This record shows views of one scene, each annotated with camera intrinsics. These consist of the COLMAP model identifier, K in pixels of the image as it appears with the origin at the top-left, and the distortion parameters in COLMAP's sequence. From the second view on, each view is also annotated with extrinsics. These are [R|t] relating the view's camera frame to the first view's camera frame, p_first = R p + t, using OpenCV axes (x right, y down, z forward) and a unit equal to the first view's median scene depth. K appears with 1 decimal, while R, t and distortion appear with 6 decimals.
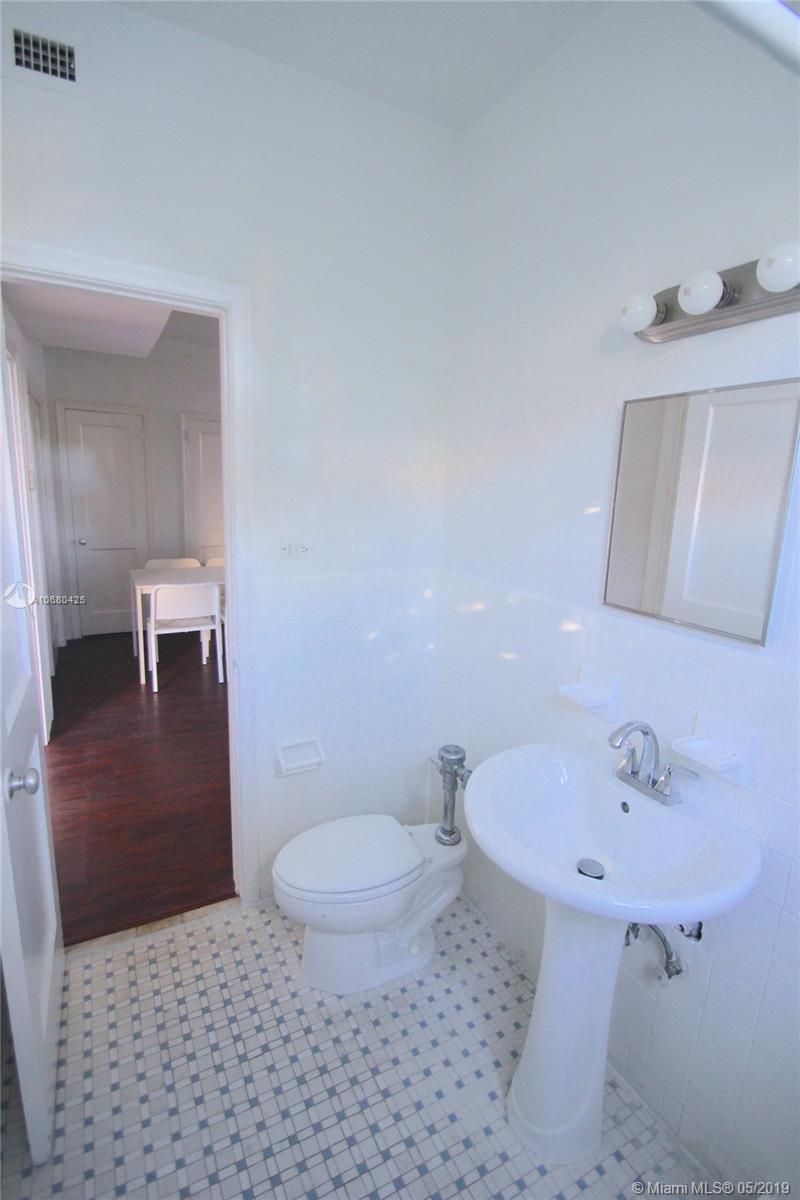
lens RADIAL K [[556.1, 0, 386.7], [0, 556.1, 591.1], [0, 0, 1]] dist [0.018349, -0.017793]
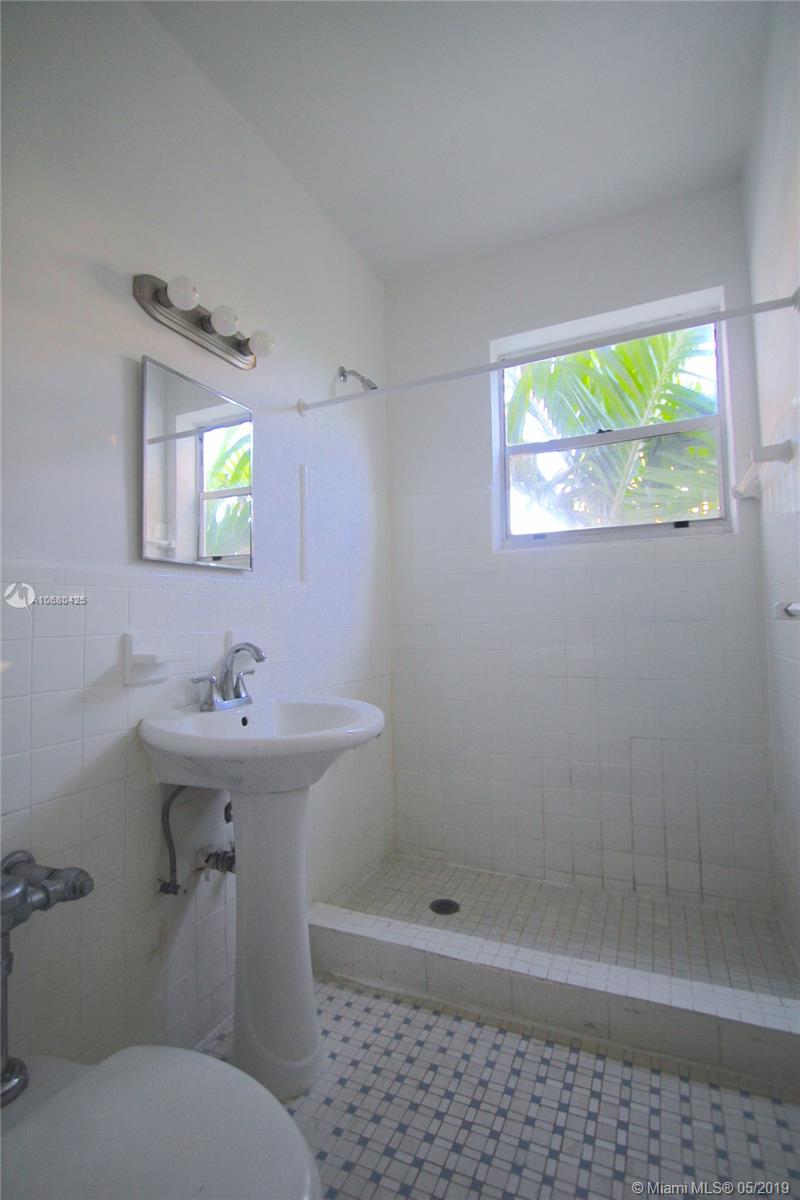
lens RADIAL K [[556.1, 0, 386.7], [0, 556.1, 591.1], [0, 0, 1]] dist [0.018349, -0.017793]
pose [[-0.588924, 0.017700, 0.807995, -0.642649], [0.153475, 0.984017, 0.090307, 0.057166], [-0.793482, 0.177191, -0.582228, 1.303559]]
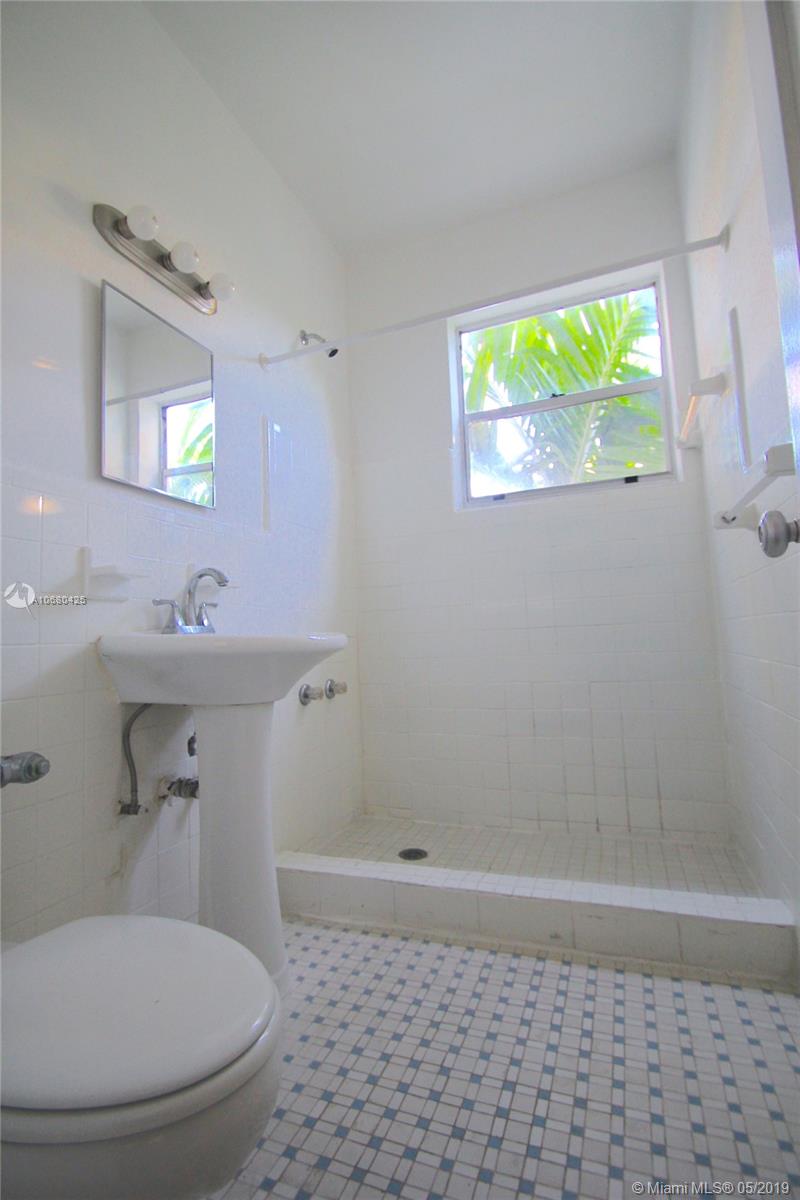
lens RADIAL K [[556.1, 0, 386.7], [0, 556.1, 591.1], [0, 0, 1]] dist [0.018349, -0.017793]
pose [[-0.631492, 0.057687, 0.773234, -0.663014], [0.166544, 0.984045, 0.062600, 0.245605], [-0.757285, 0.168309, -0.631024, 1.337841]]
